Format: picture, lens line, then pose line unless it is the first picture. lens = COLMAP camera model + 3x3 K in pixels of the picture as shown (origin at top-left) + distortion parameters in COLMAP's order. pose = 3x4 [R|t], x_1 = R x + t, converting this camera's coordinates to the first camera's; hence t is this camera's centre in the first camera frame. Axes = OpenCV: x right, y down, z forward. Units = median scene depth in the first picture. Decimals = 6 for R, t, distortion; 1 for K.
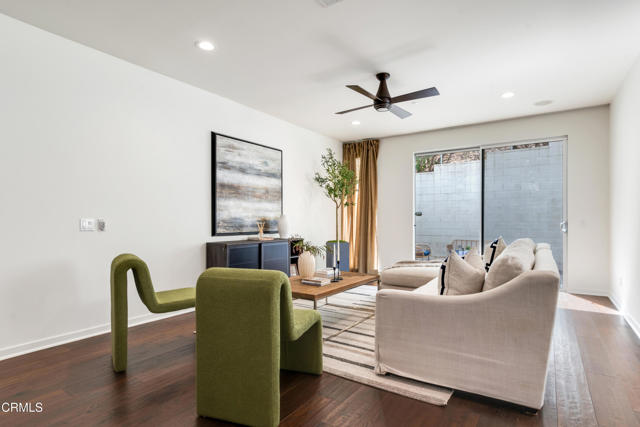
lens RADIAL K [[342.9, 0, 319.7], [0, 342.9, 215.3], [0, 0, 1]] dist [0.015927, 0.000929]
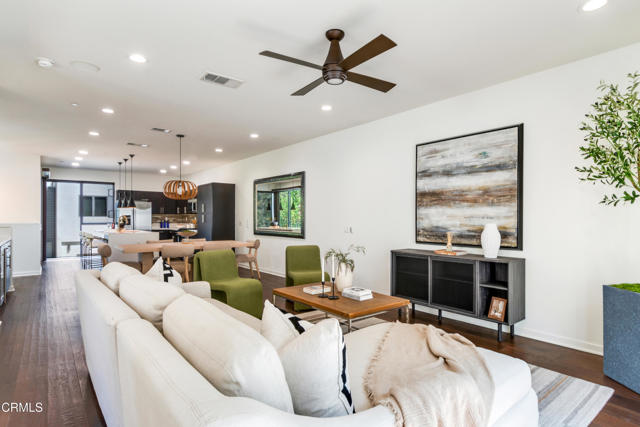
lens RADIAL K [[342.9, 0, 322.1], [0, 342.9, 217.0], [0, 0, 1]] dist [0.015927, 0.000929]
pose [[-0.286726, -0.010591, -0.957954, 0.717460], [0.007664, 0.999882, -0.013348, -0.008067], [0.957982, -0.011169, -0.286610, 0.942387]]
